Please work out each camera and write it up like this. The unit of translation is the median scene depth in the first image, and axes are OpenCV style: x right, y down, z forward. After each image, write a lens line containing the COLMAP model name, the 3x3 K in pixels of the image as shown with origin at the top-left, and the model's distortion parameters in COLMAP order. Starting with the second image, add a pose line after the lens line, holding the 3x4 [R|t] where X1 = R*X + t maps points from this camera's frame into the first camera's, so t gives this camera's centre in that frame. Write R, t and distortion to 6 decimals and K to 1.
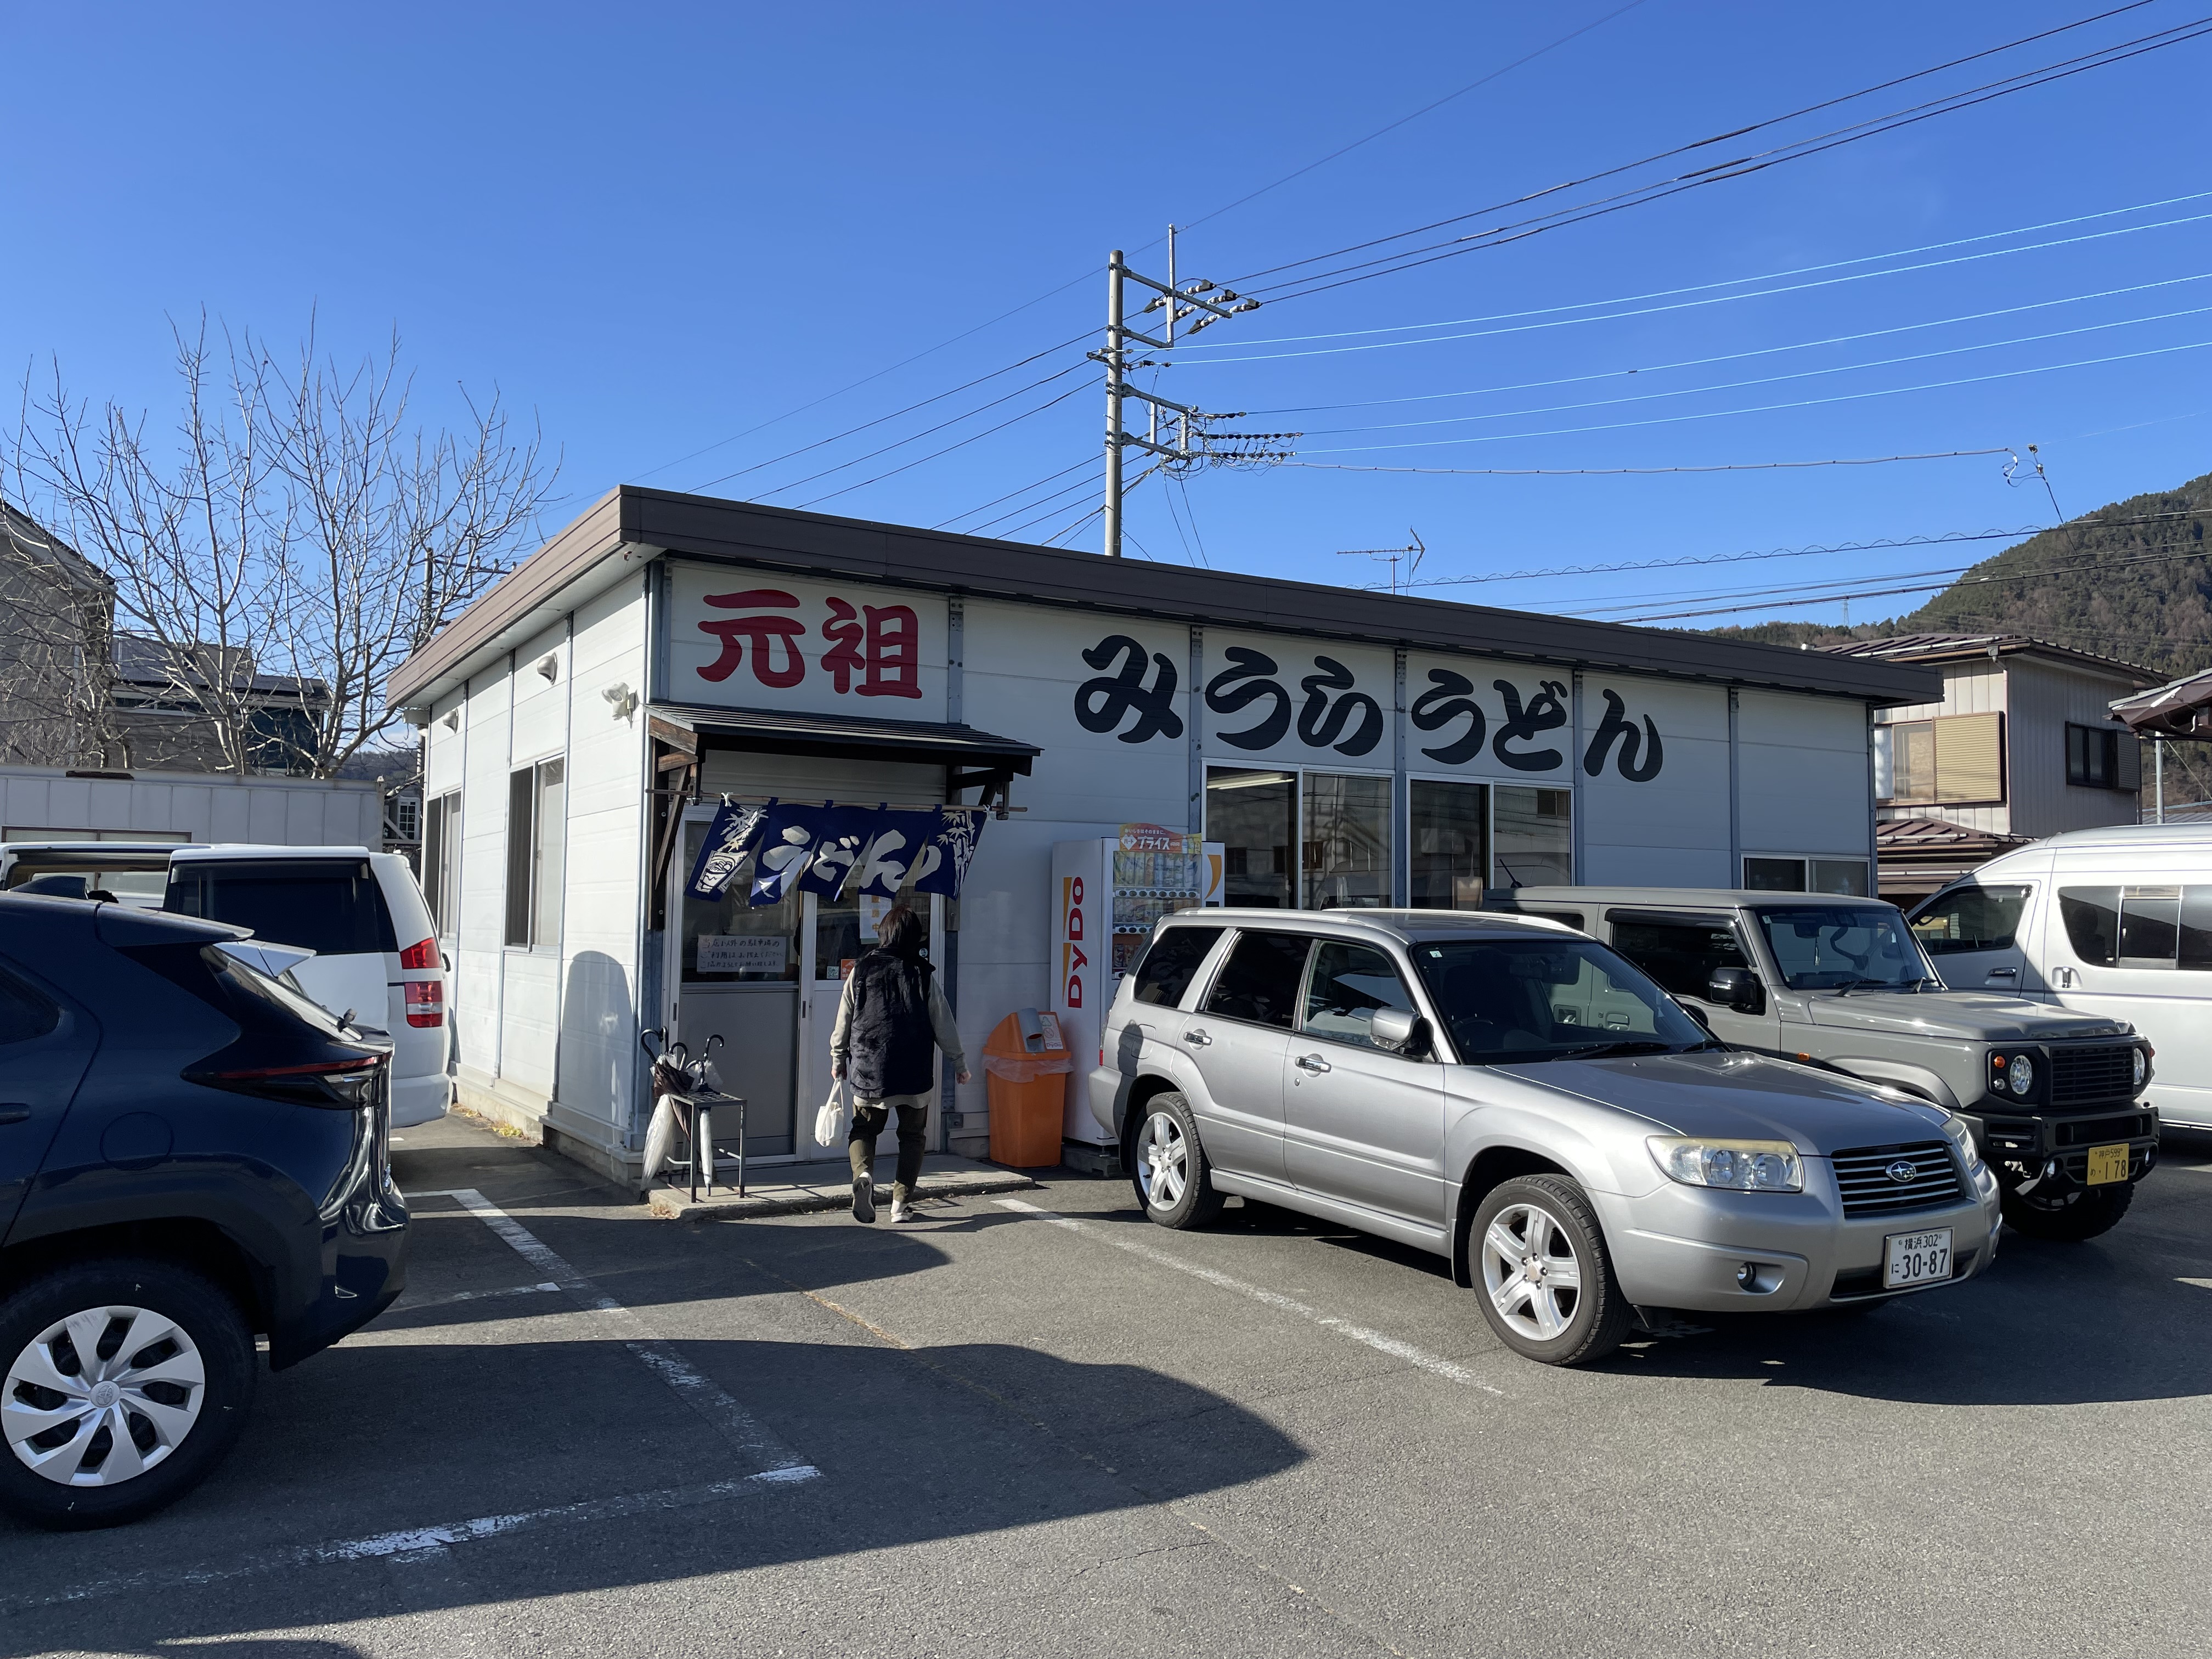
lens RADIAL K [[1651.9, 0, 1096.4], [0, 1651.9, 831.1], [0, 0, 1]] dist [0.105308, -0.146321]
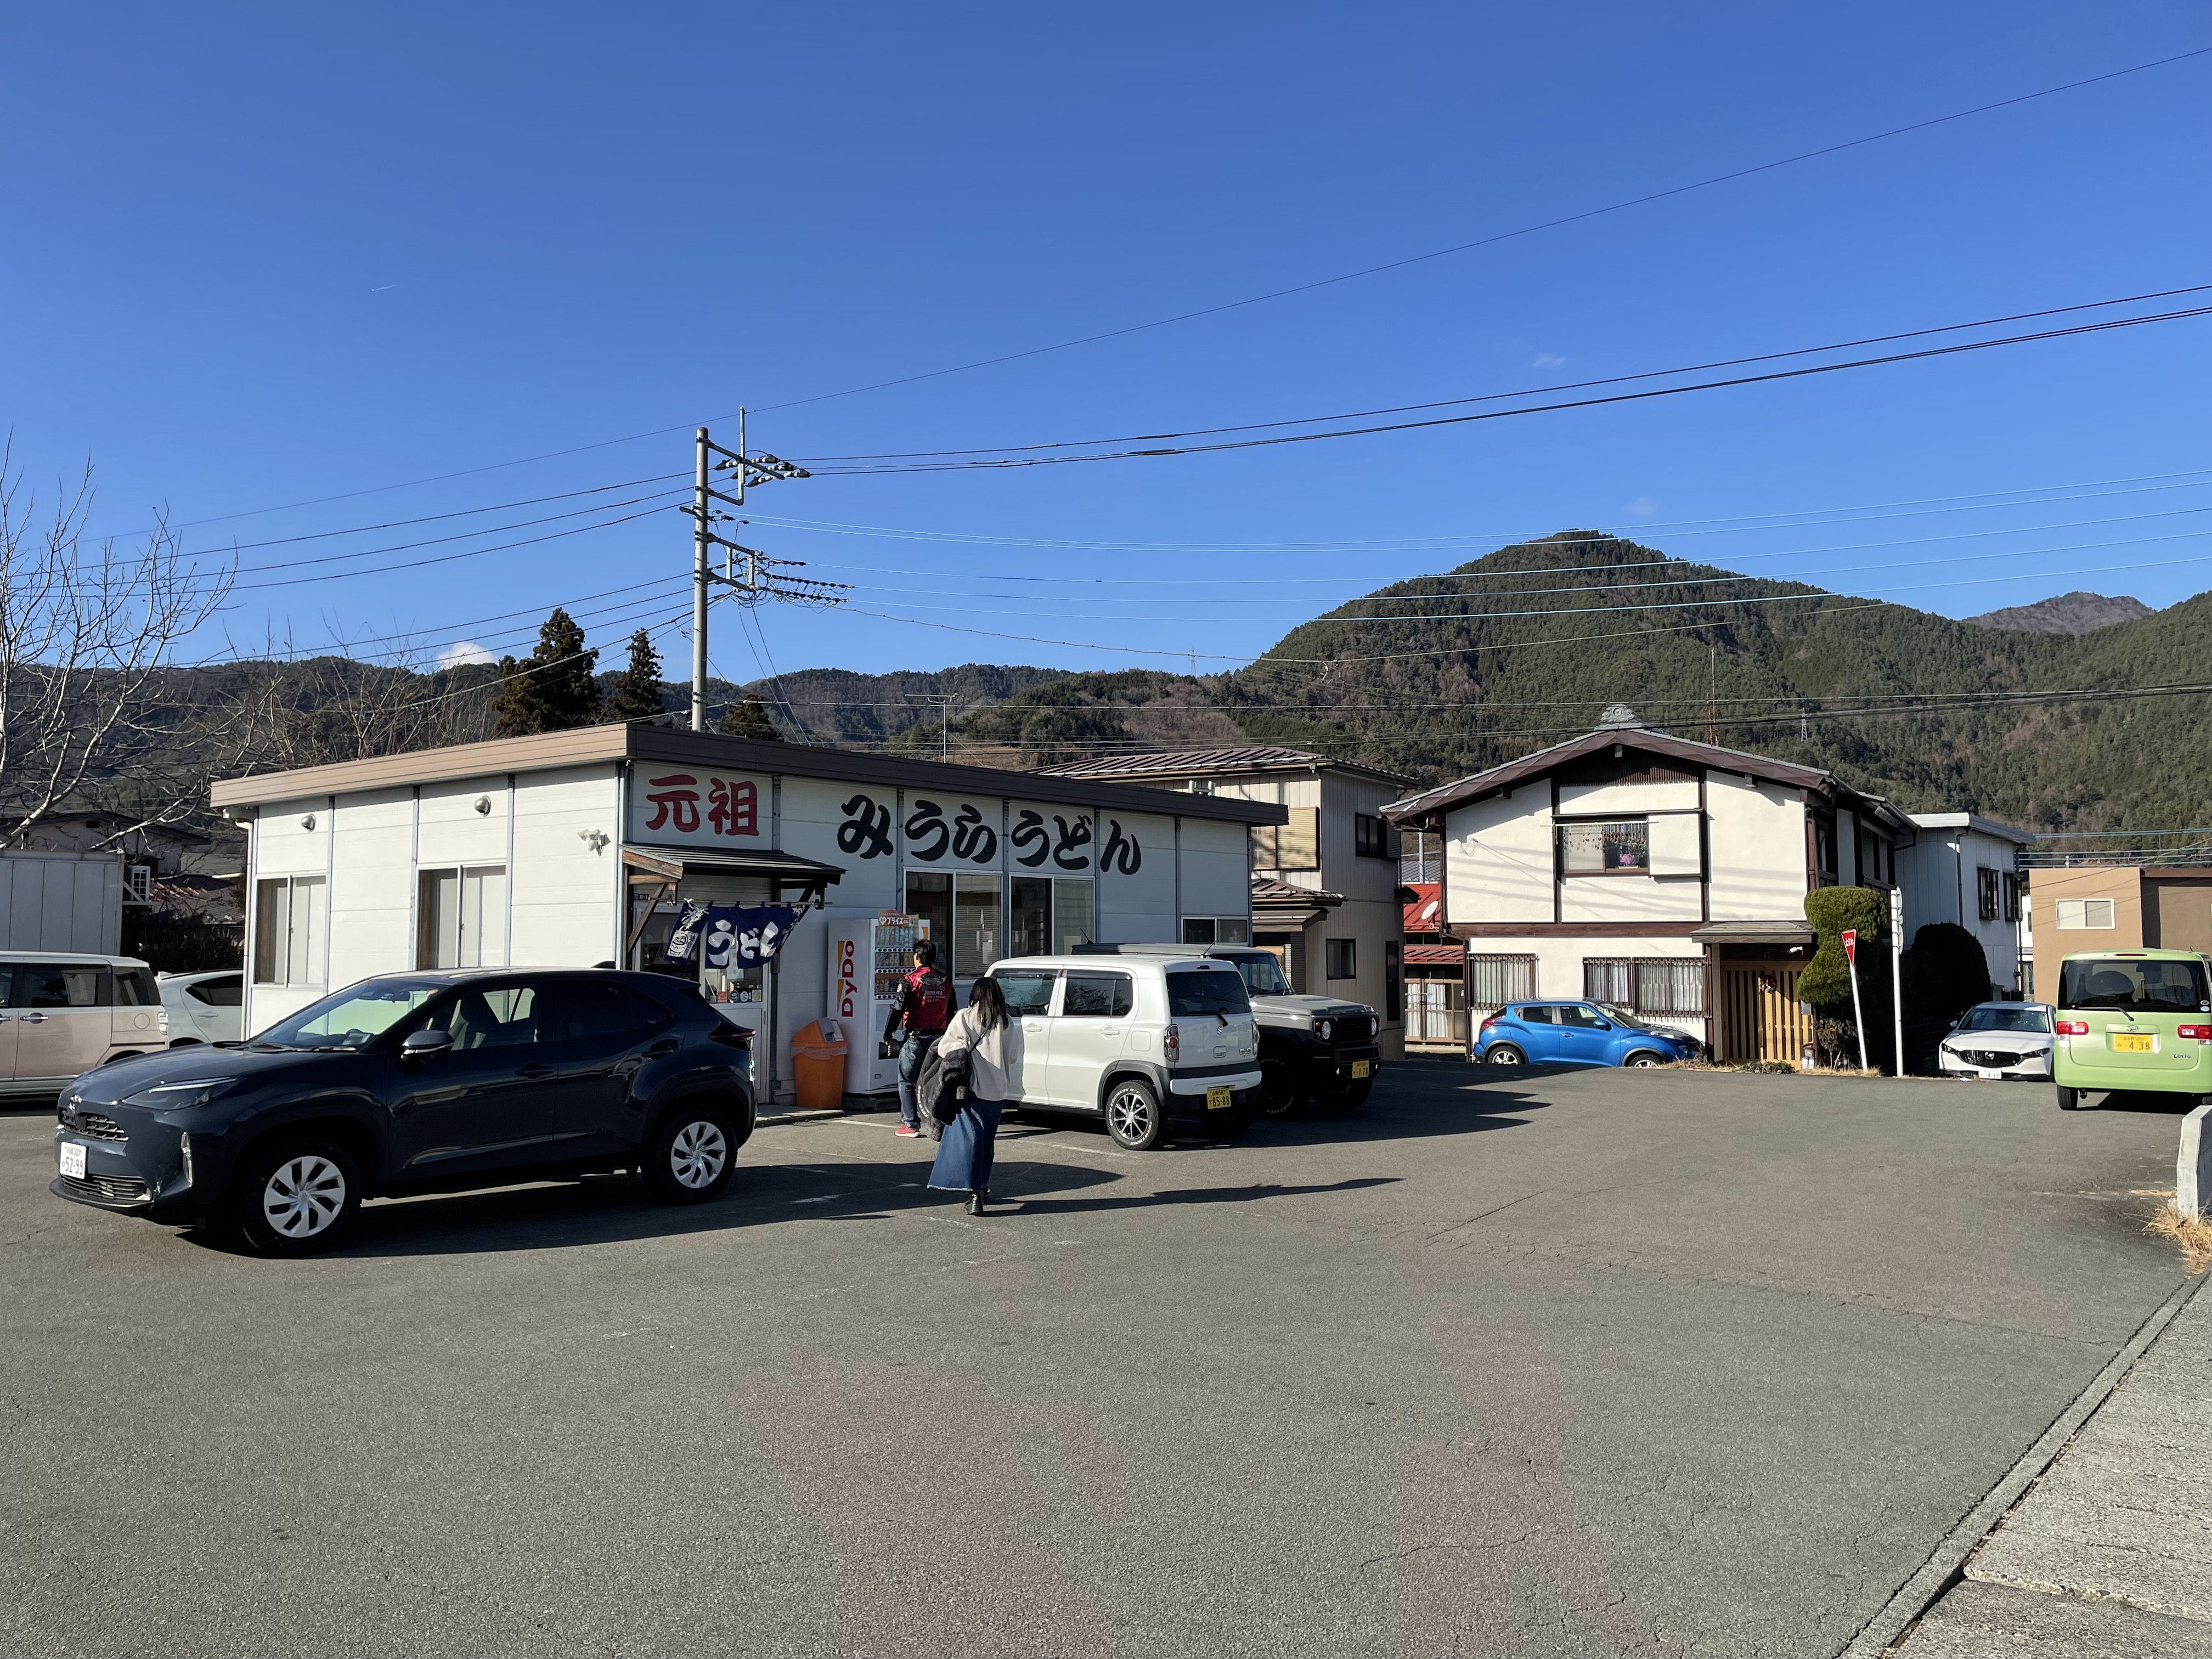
lens RADIAL K [[1651.9, 0, 1096.4], [0, 1651.9, 831.1], [0, 0, 1]] dist [0.105308, -0.146321]
pose [[0.935029, 0.012698, 0.354344, -0.332930], [-0.007212, 0.999833, -0.016798, -0.051210], [-0.354498, 0.013151, 0.934964, -0.613683]]
